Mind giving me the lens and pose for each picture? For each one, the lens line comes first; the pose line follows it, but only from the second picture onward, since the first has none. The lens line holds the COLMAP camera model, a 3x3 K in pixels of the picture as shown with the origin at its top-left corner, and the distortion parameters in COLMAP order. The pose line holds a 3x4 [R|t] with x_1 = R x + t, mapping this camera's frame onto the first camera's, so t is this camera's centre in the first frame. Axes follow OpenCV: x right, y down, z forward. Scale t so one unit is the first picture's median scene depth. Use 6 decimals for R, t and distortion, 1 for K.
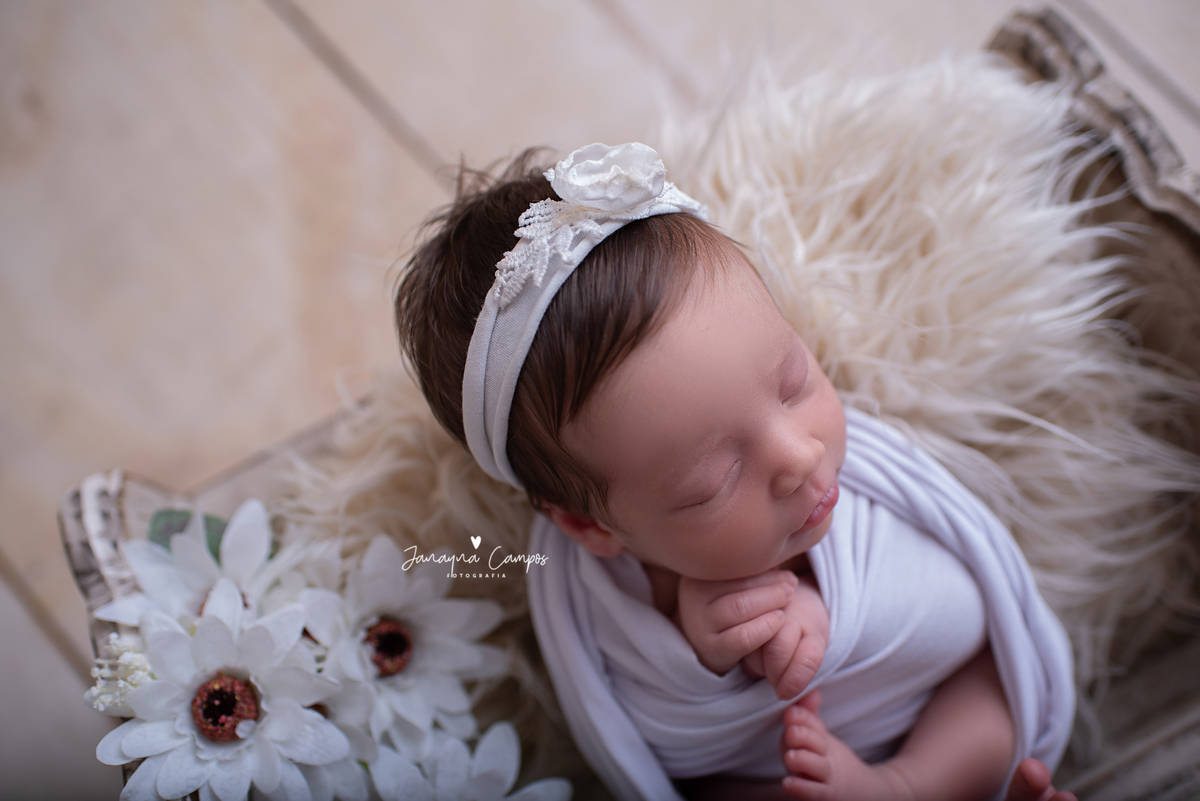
lens RADIAL K [[1236.6, 0, 600.0], [0, 1236.6, 400.5], [0, 0, 1]] dist [-0.075727, 0.024214]
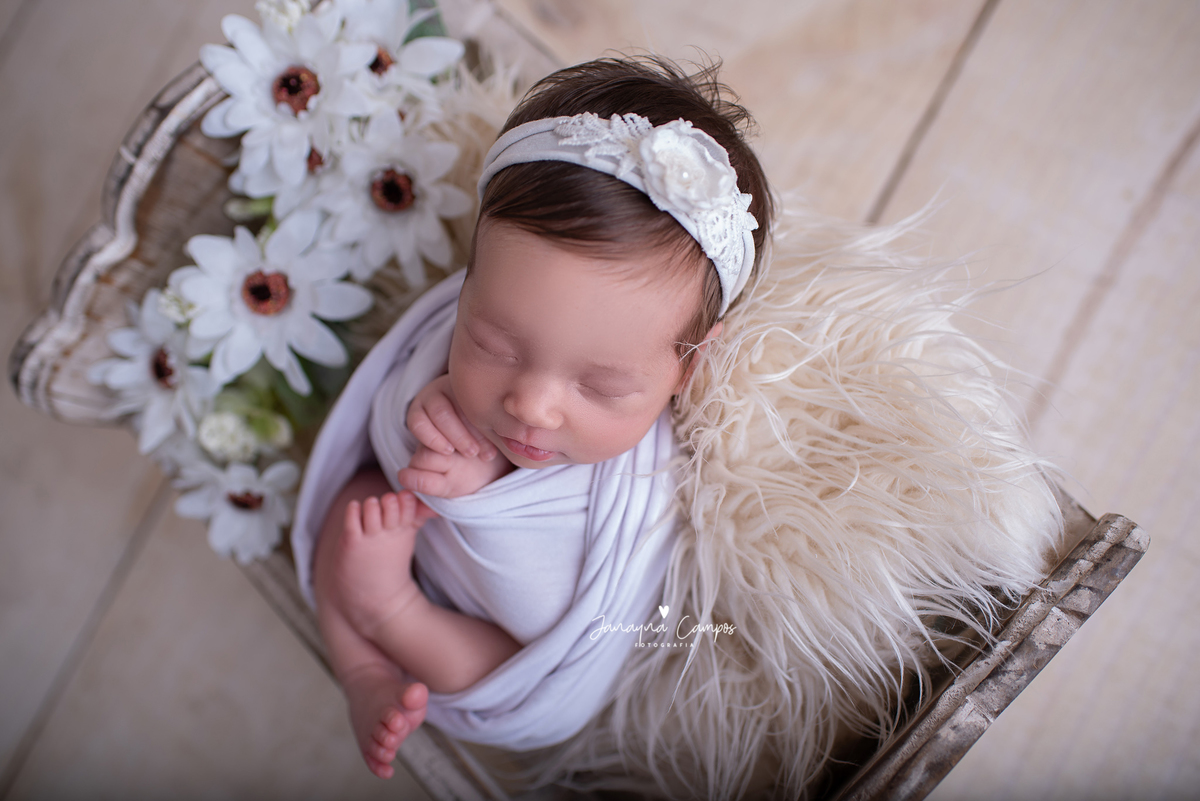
lens RADIAL K [[1236.6, 0, 600.0], [0, 1236.6, 400.5], [0, 0, 1]] dist [-0.075727, 0.024214]
pose [[0.297890, 0.936113, -0.186958, 0.342735], [-0.858998, 0.348295, 0.375250, -0.398073], [0.416393, 0.048813, 0.907873, -0.059454]]
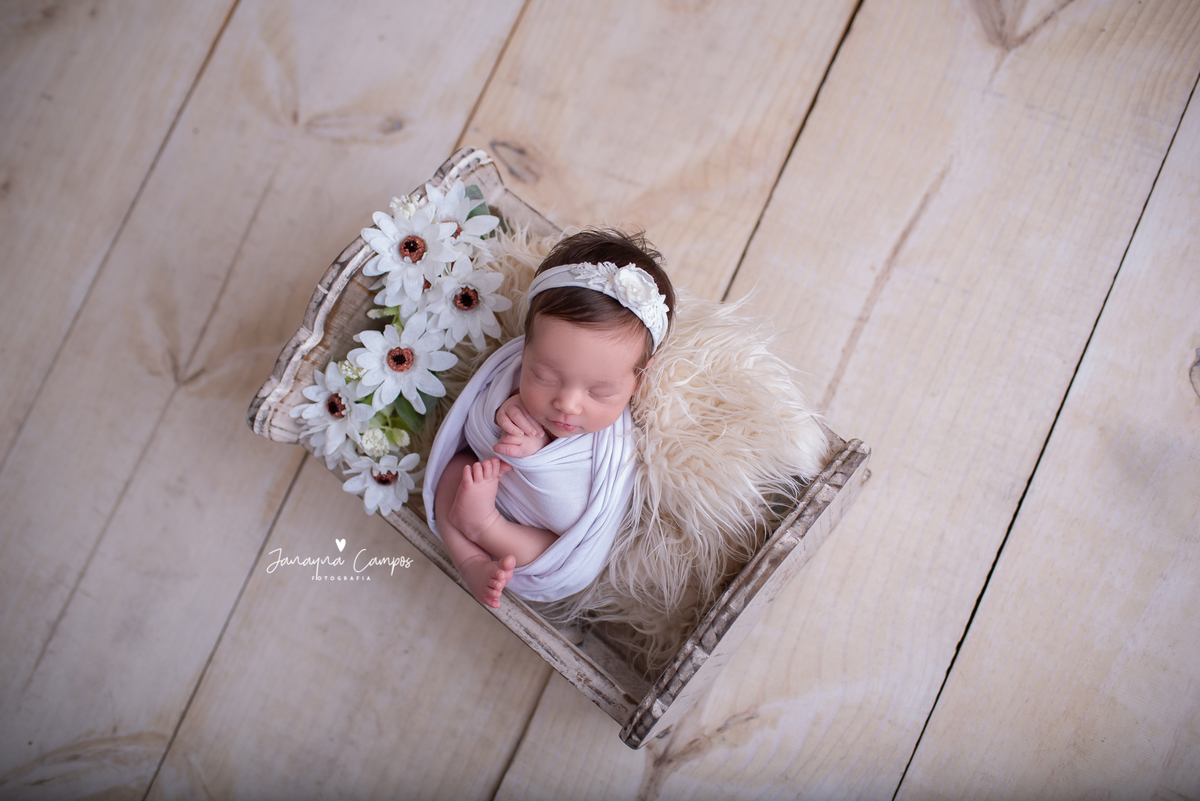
lens RADIAL K [[1236.6, 0, 600.0], [0, 1236.6, 400.5], [0, 0, 1]] dist [-0.075727, 0.024214]
pose [[0.383800, 0.903693, -0.189832, 0.558546], [-0.860536, 0.424589, 0.281428, -0.612305], [0.334925, 0.055345, 0.940618, -1.136832]]
